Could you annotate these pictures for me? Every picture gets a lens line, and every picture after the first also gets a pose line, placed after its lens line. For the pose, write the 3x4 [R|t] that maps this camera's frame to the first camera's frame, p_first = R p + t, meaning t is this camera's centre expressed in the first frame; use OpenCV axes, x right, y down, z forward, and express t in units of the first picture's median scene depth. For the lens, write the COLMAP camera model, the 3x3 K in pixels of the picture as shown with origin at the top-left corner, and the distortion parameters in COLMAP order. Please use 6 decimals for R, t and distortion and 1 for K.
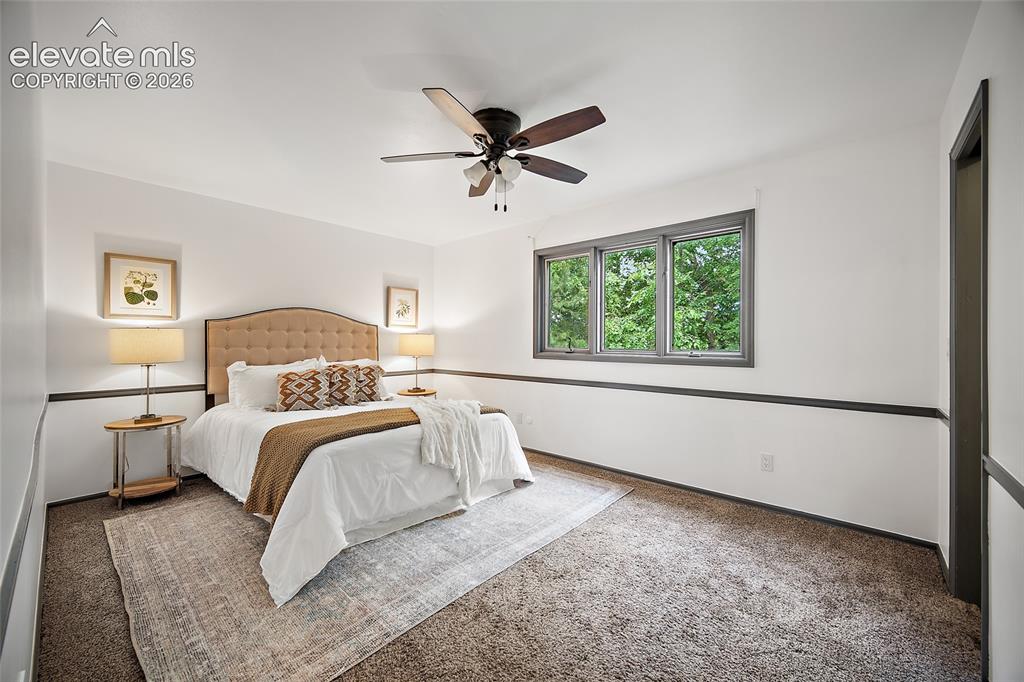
lens RADIAL K [[401.2, 0, 507.4], [0, 401.2, 337.9], [0, 0, 1]] dist [-0.007907, -0.000009]
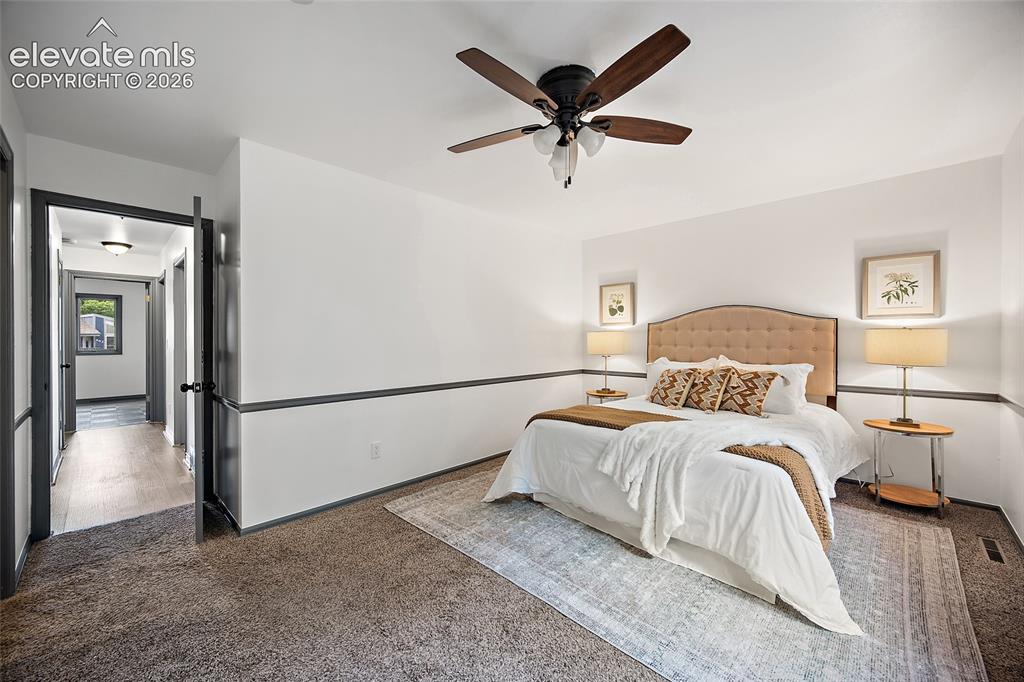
lens RADIAL K [[401.2, 0, 509.3], [0, 401.2, 339.8], [0, 0, 1]] dist [-0.007907, -0.000009]
pose [[-0.052826, -0.002151, -0.998601, 0.507439], [0.006249, 0.999977, -0.002485, 0.006240], [0.998584, -0.006372, -0.052812, 0.569769]]
